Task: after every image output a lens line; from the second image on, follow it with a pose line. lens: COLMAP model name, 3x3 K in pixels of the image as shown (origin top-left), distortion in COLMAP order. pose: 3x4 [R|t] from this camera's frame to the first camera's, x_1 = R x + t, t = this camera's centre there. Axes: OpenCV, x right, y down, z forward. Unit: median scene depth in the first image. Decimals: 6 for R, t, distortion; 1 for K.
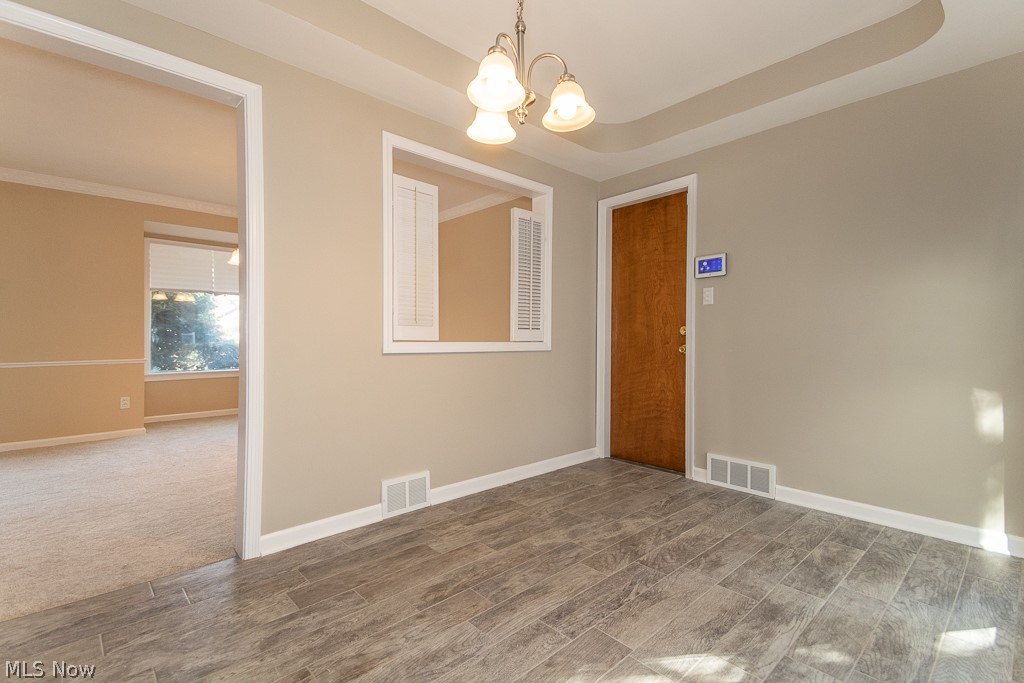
lens RADIAL K [[471.3, 0, 508.9], [0, 471.3, 340.9], [0, 0, 1]] dist [0.047251, -0.006139]
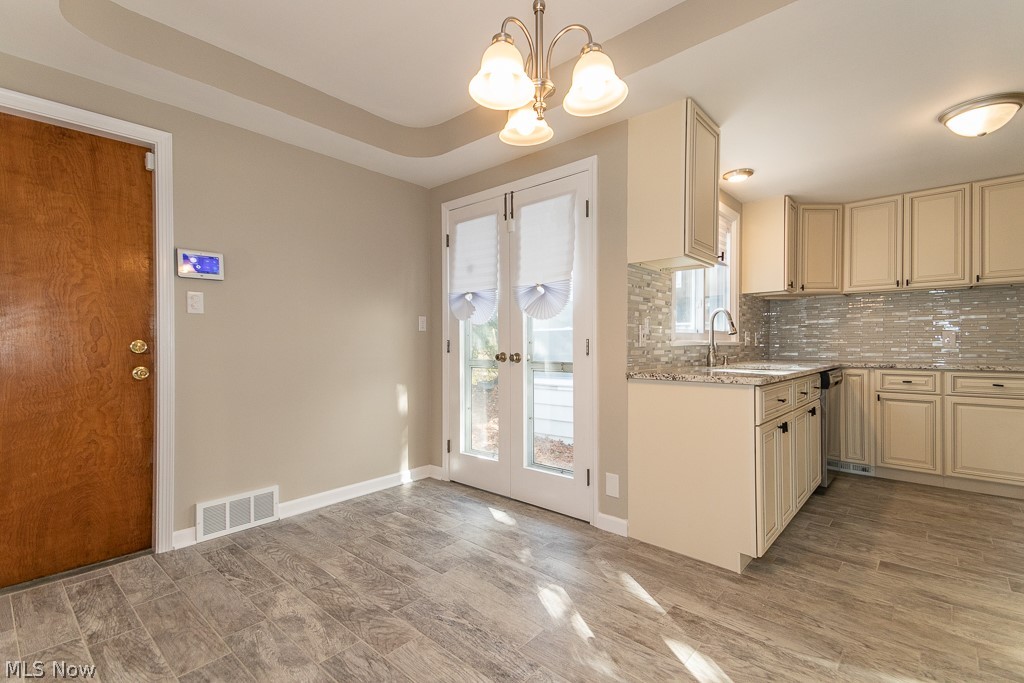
lens RADIAL K [[471.3, 0, 509.4], [0, 471.3, 345.2], [0, 0, 1]] dist [0.047251, -0.006139]
pose [[-0.106331, -0.010539, 0.994275, -0.518793], [0.009497, 0.999887, 0.011614, -0.034995], [-0.994285, 0.010677, -0.106219, 0.709990]]
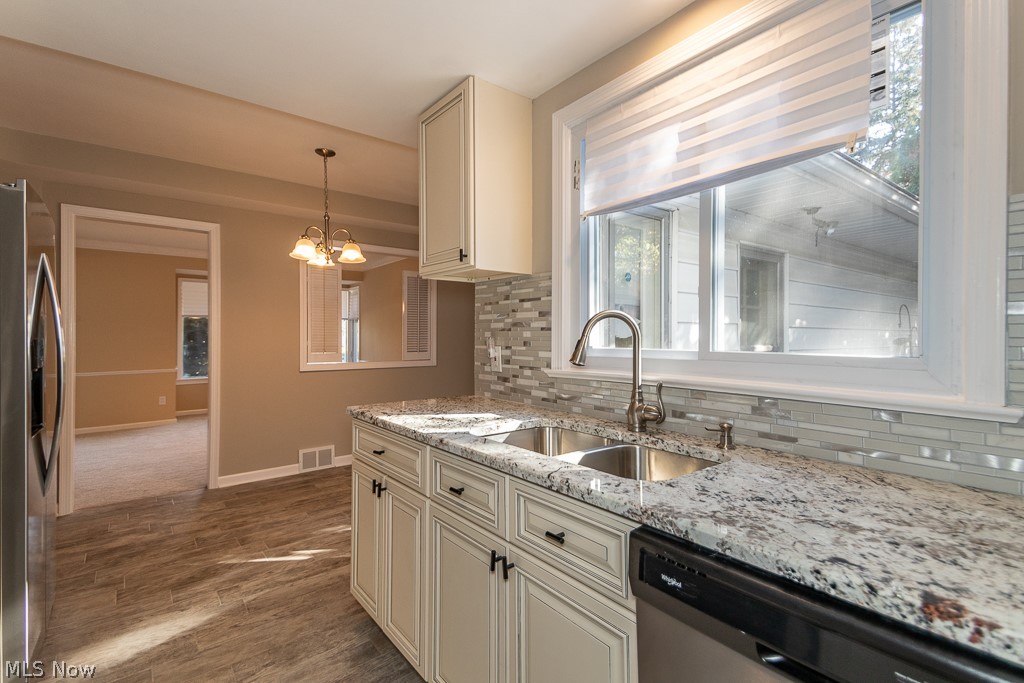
lens RADIAL K [[471.3, 0, 511.4], [0, 471.3, 338.4], [0, 0, 1]] dist [0.047251, -0.006139]
pose [[0.997438, -0.001799, -0.071514, 0.573504], [0.001263, 0.999971, -0.007530, -0.072093], [0.071525, 0.007421, 0.997411, -0.577306]]
